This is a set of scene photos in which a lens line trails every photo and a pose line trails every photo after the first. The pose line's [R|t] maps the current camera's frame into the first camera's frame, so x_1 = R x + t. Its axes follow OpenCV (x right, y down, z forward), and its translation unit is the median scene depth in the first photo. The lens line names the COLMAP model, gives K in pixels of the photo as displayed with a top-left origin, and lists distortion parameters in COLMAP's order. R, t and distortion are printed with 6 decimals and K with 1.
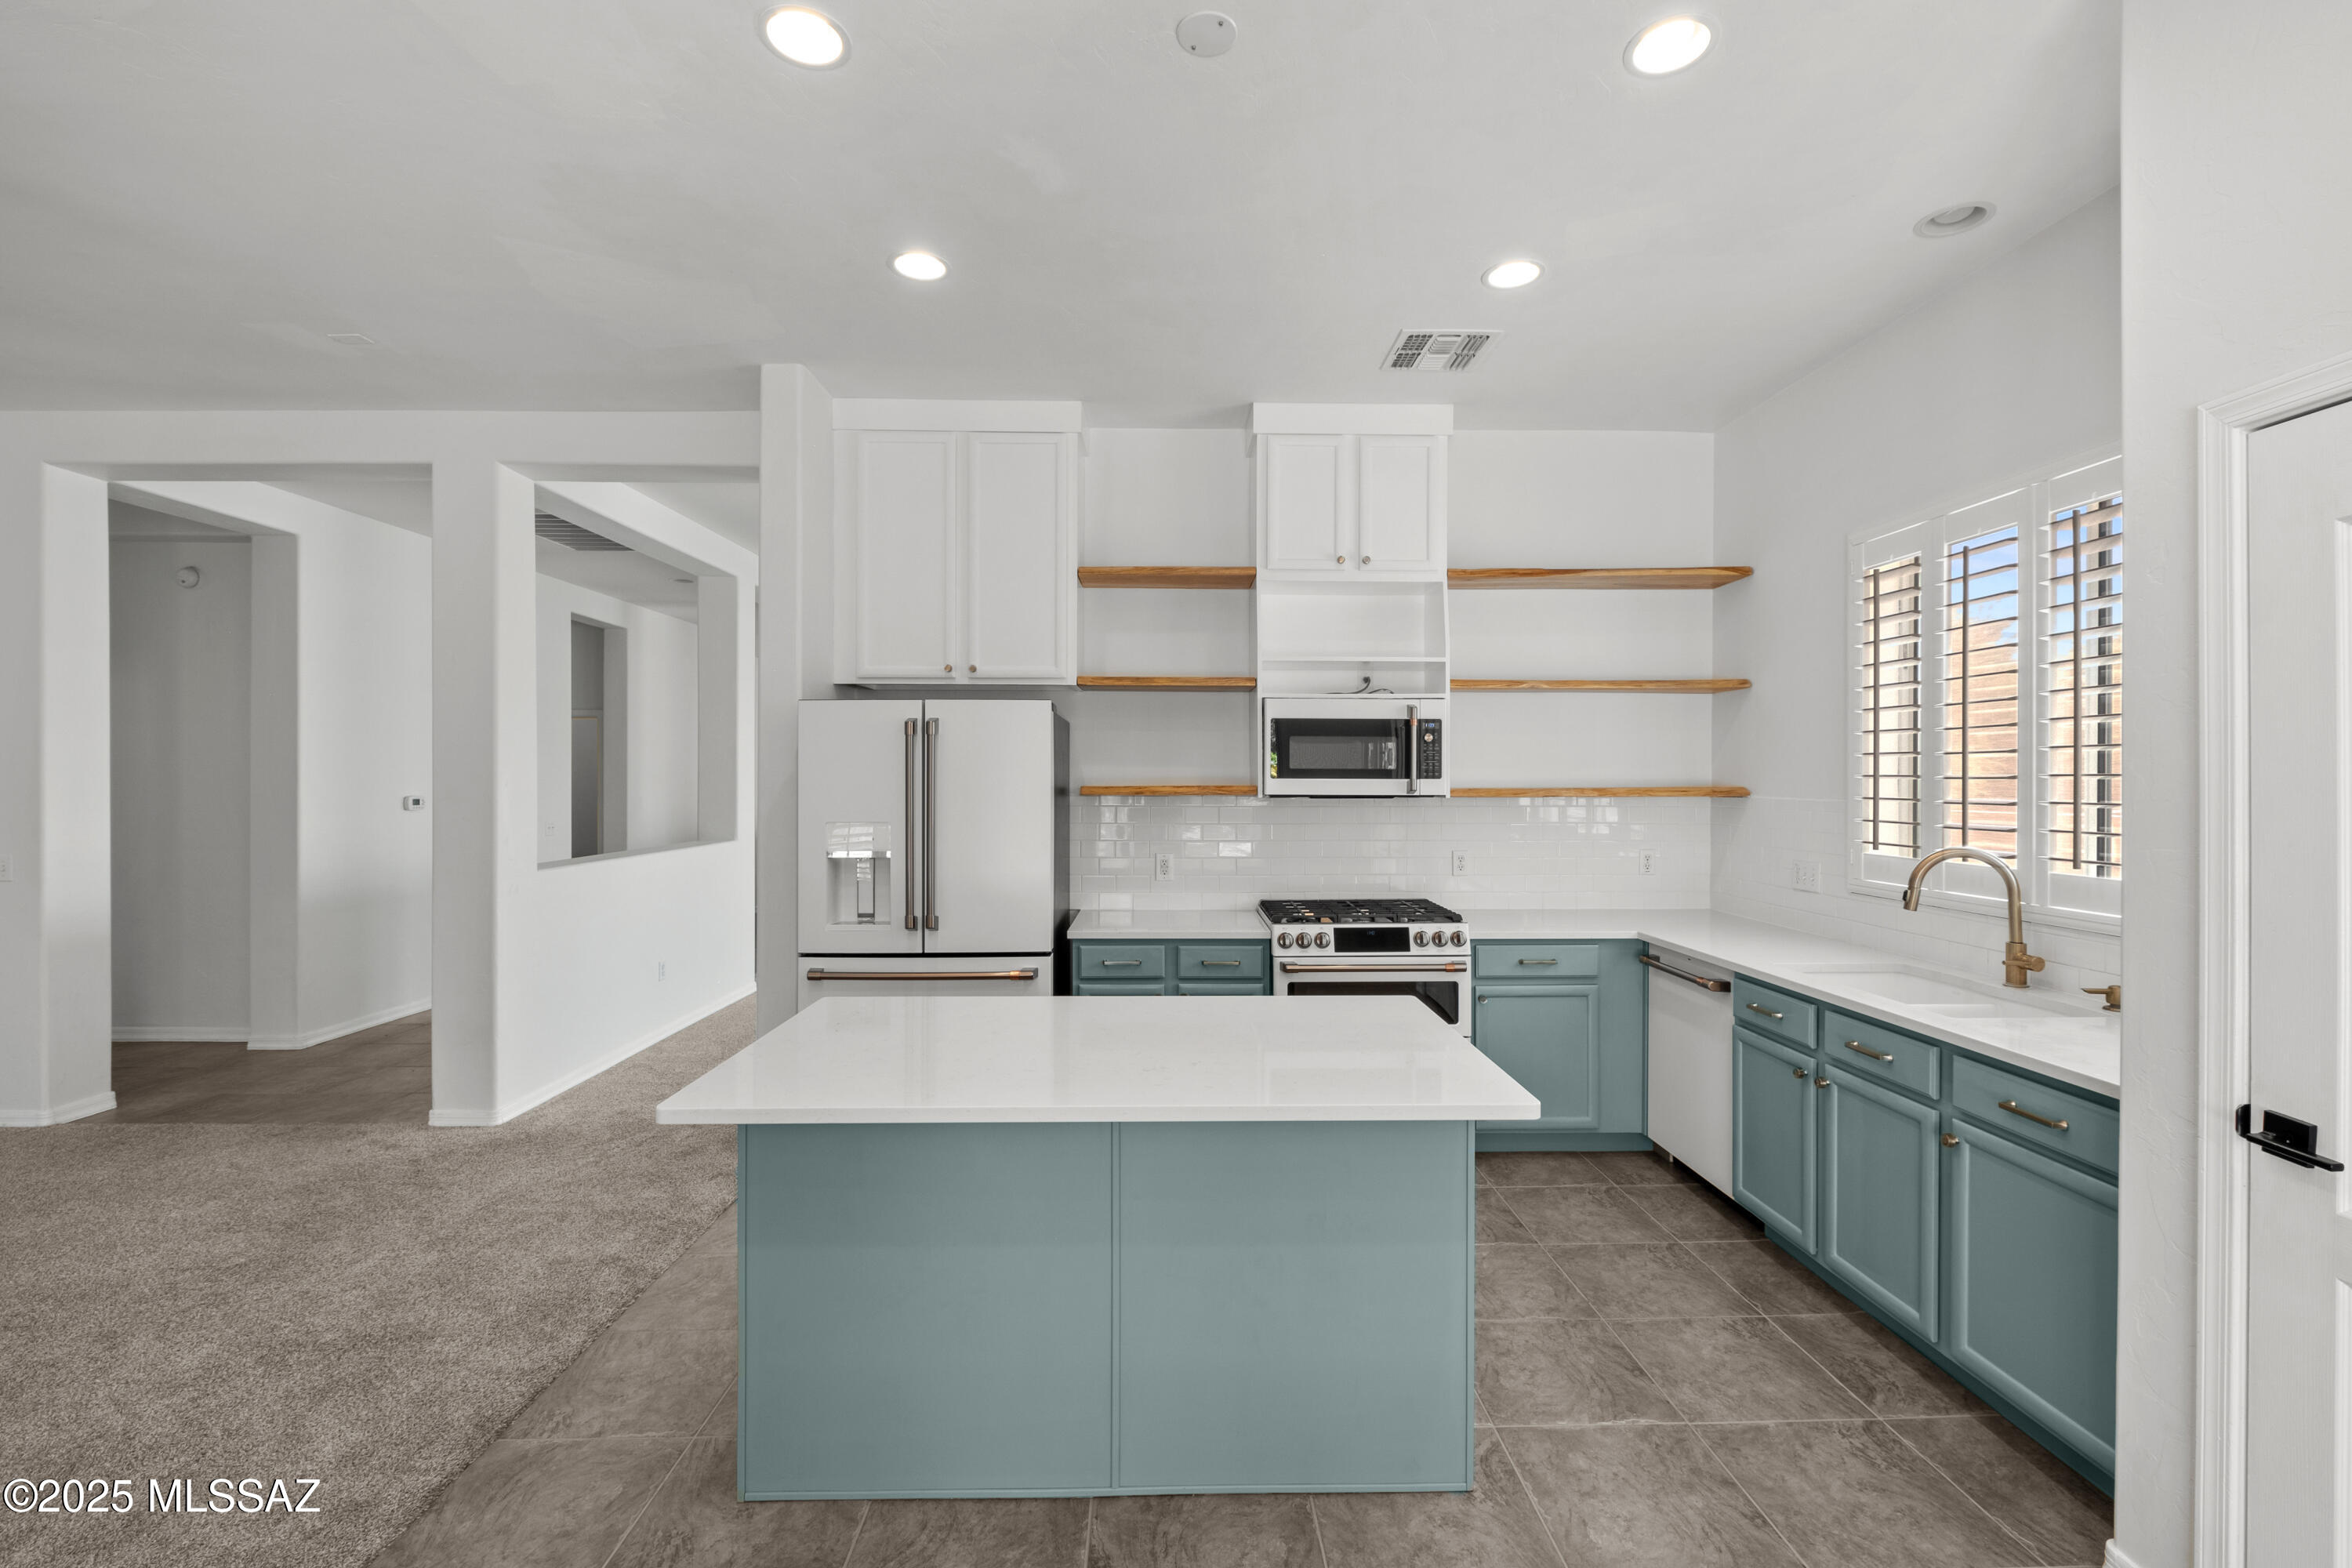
lens RADIAL K [[1007.0, 0, 1179.1], [0, 1007.0, 777.2], [0, 0, 1]] dist [0.000707, -0.002996]
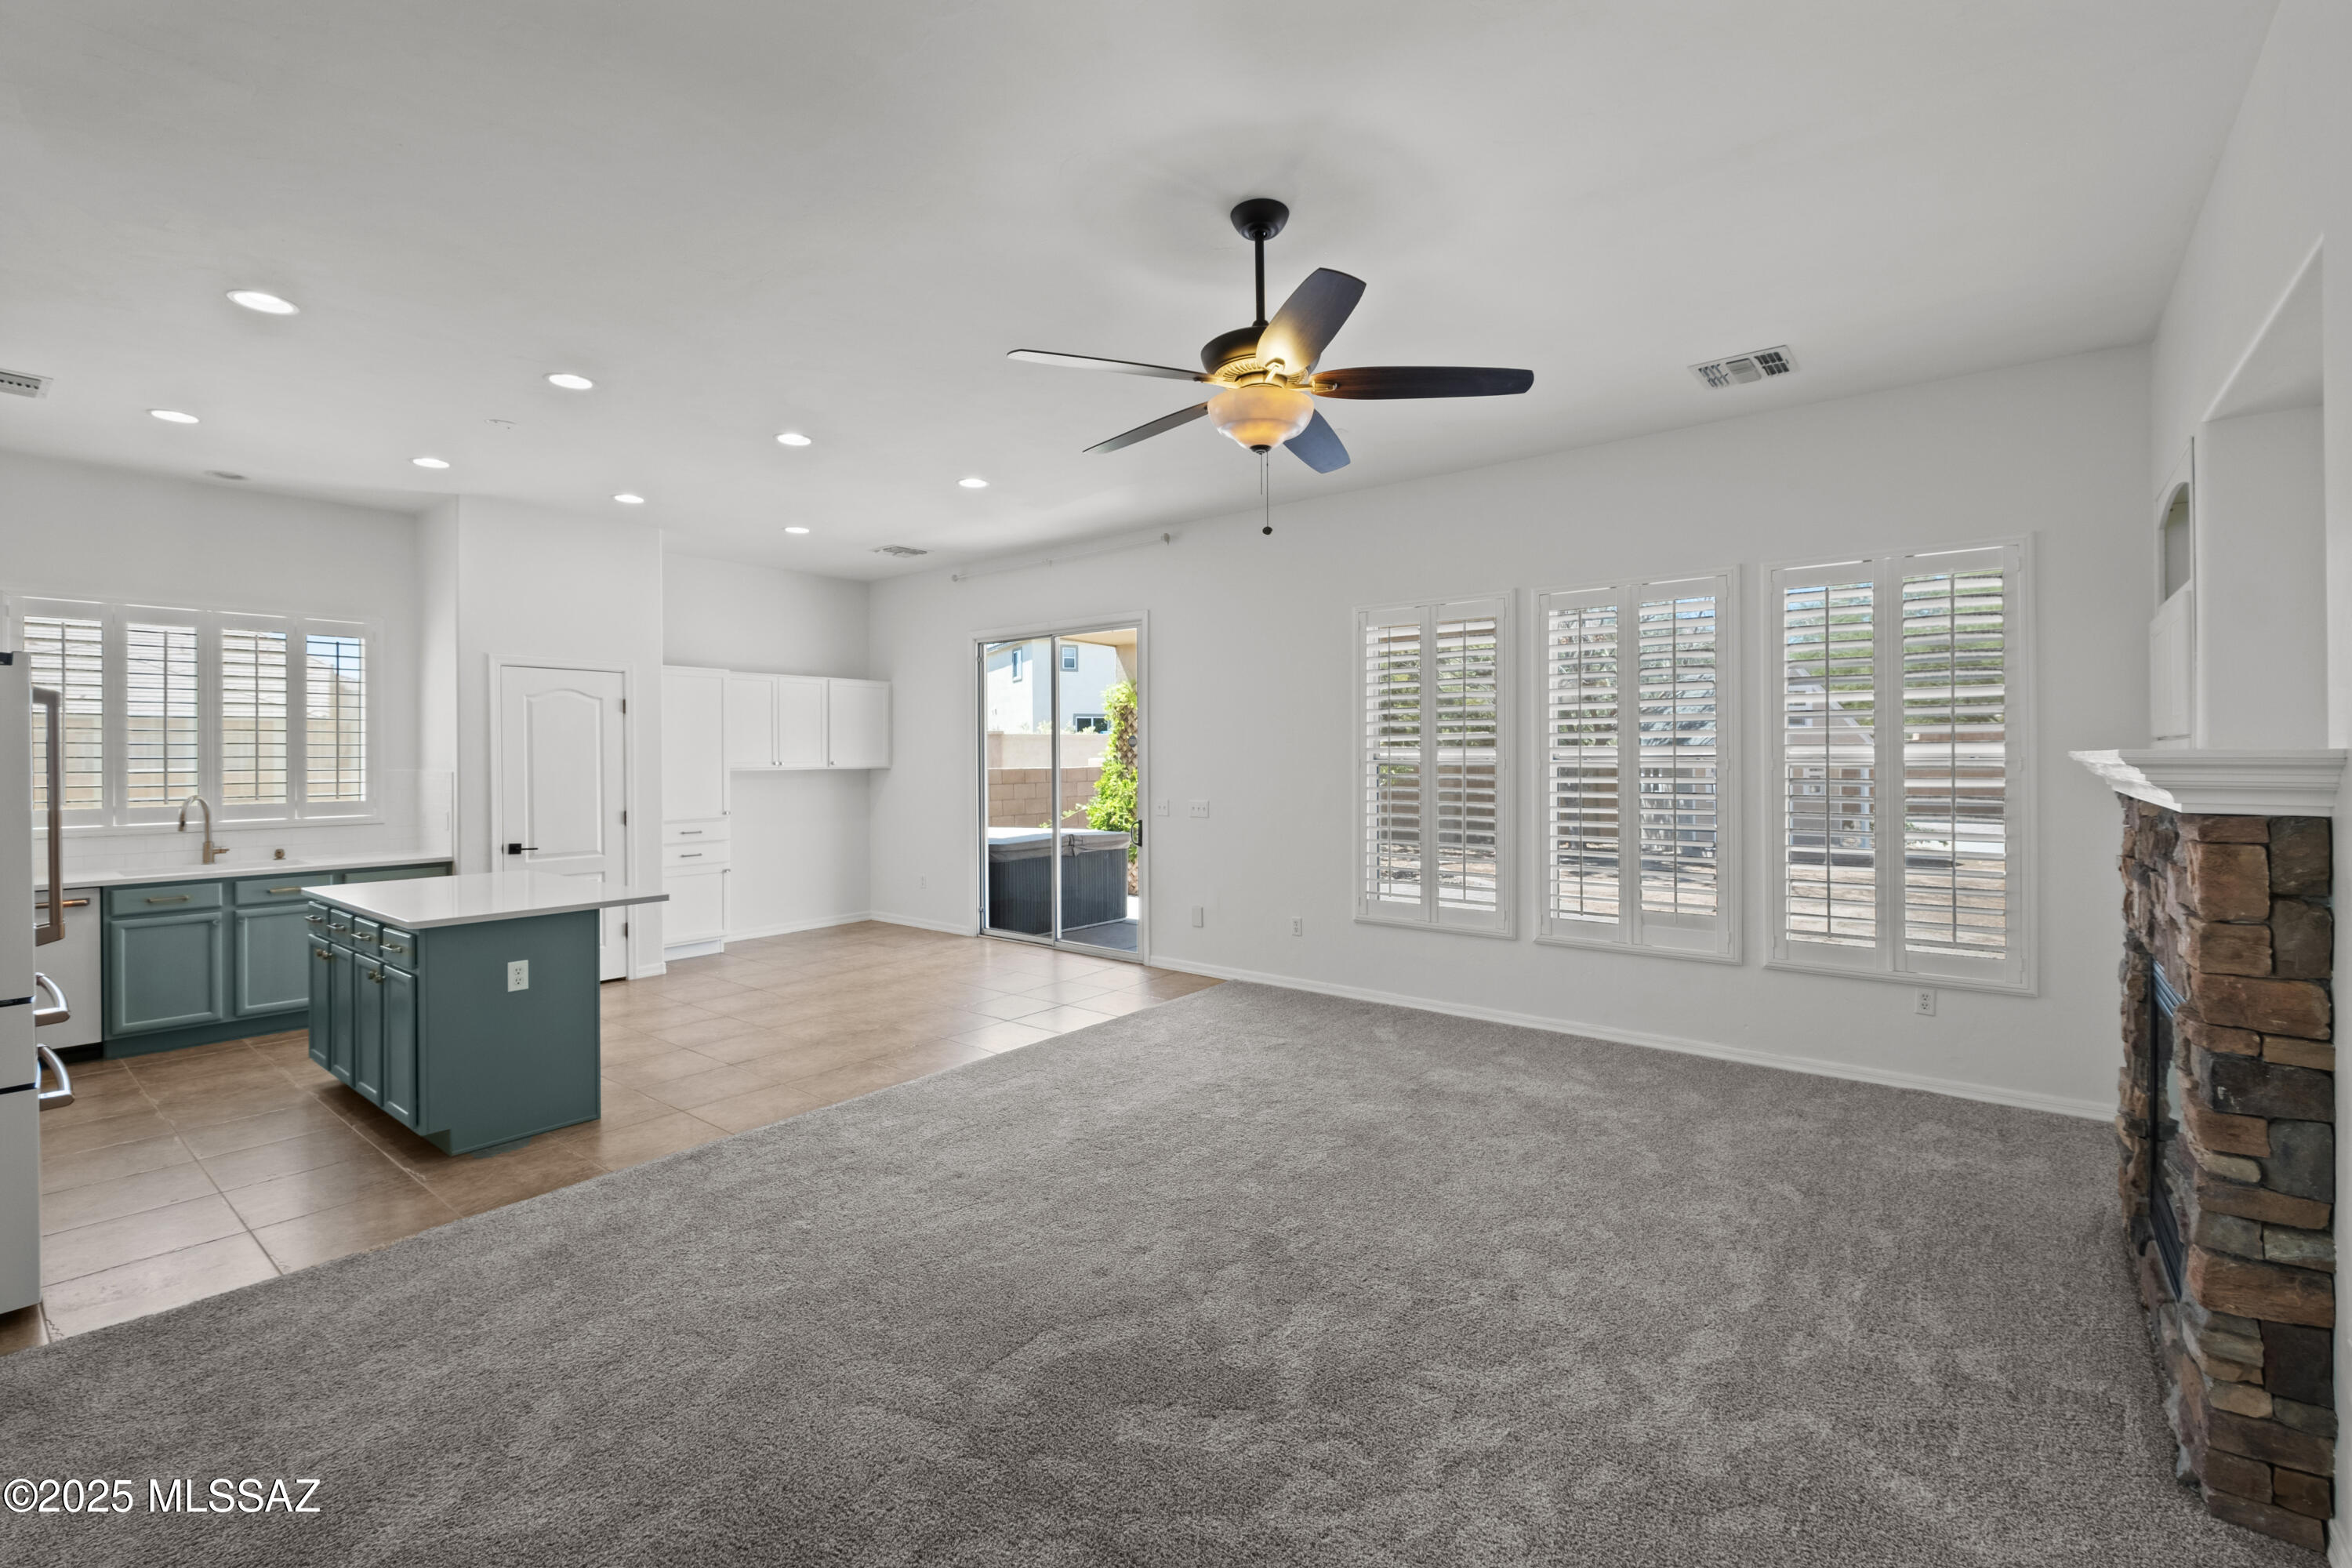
lens RADIAL K [[1007.0, 0, 1181.3], [0, 1007.0, 774.4], [0, 0, 1]] dist [0.000707, -0.002996]
pose [[-0.759322, 0.007589, 0.650671, -1.368632], [0.012197, 0.999922, 0.002572, 0.036225], [-0.650601, 0.009889, -0.759356, 0.912074]]
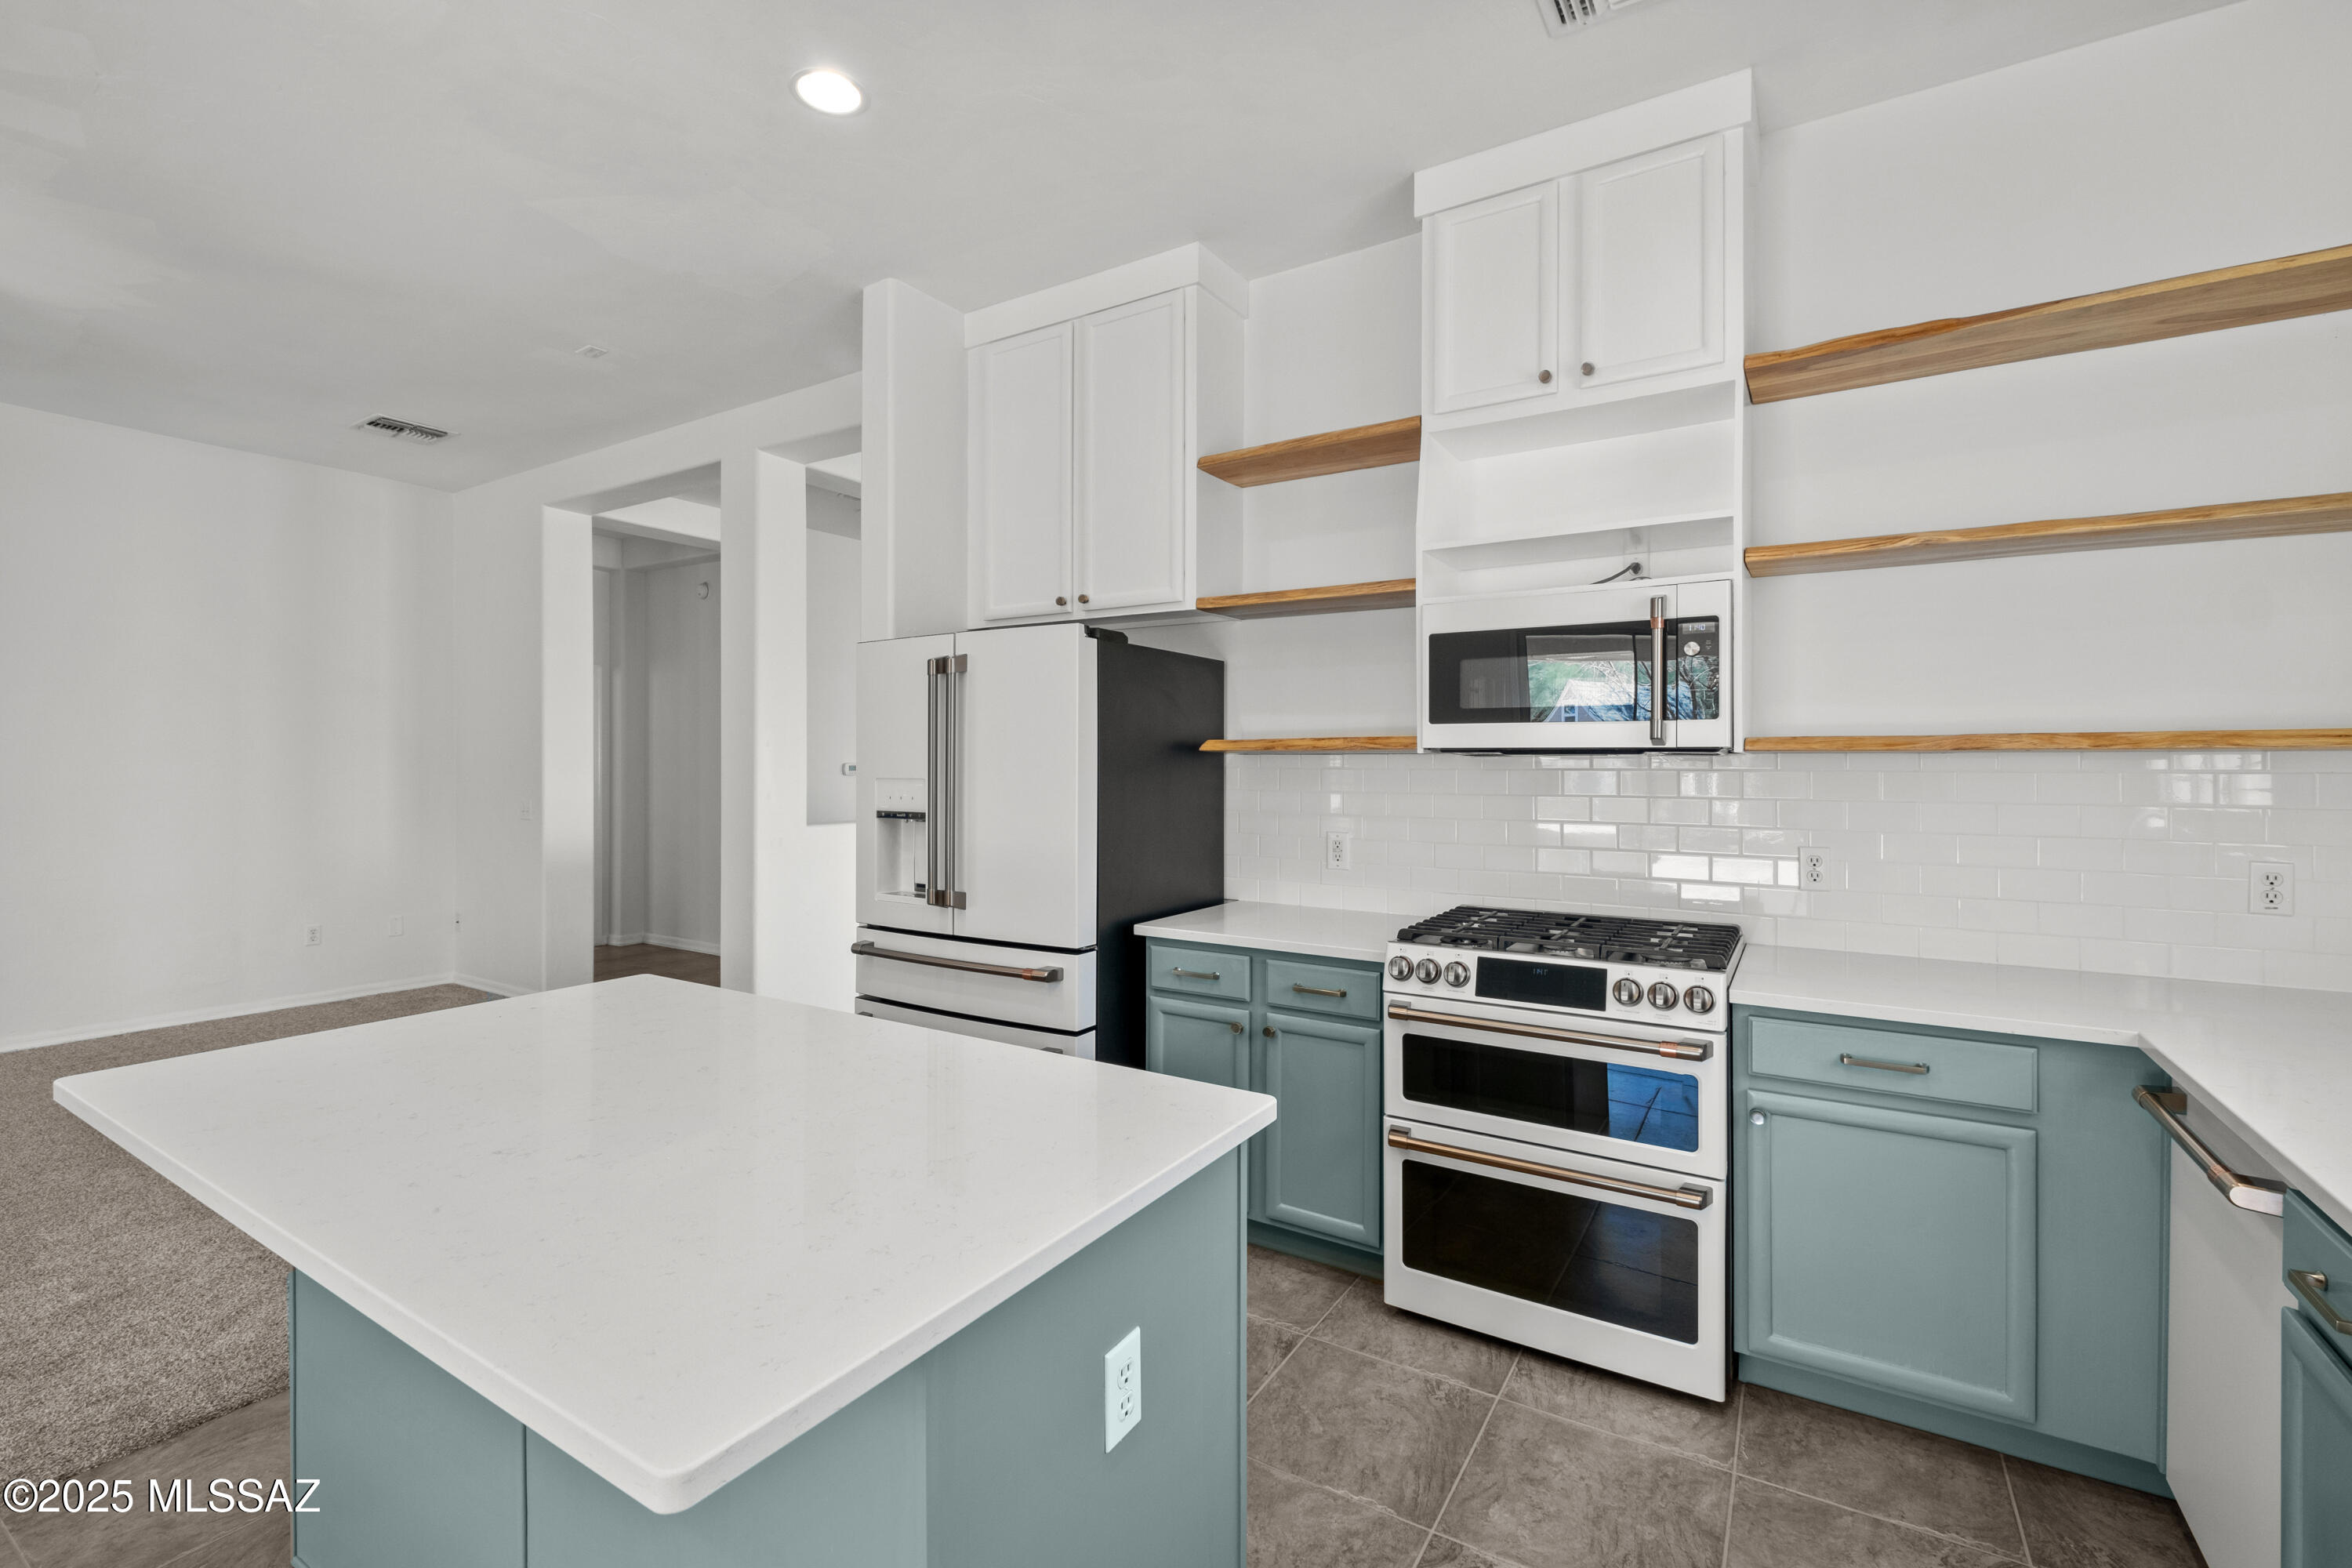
lens RADIAL K [[1007.0, 0, 1168.2], [0, 1007.0, 763.5], [0, 0, 1]] dist [0.000707, -0.002996]
pose [[0.843663, 0.002812, -0.536865, 0.323138], [-0.002572, 0.999996, 0.001195, 0.028718], [0.536867, 0.000373, 0.843667, 0.363579]]
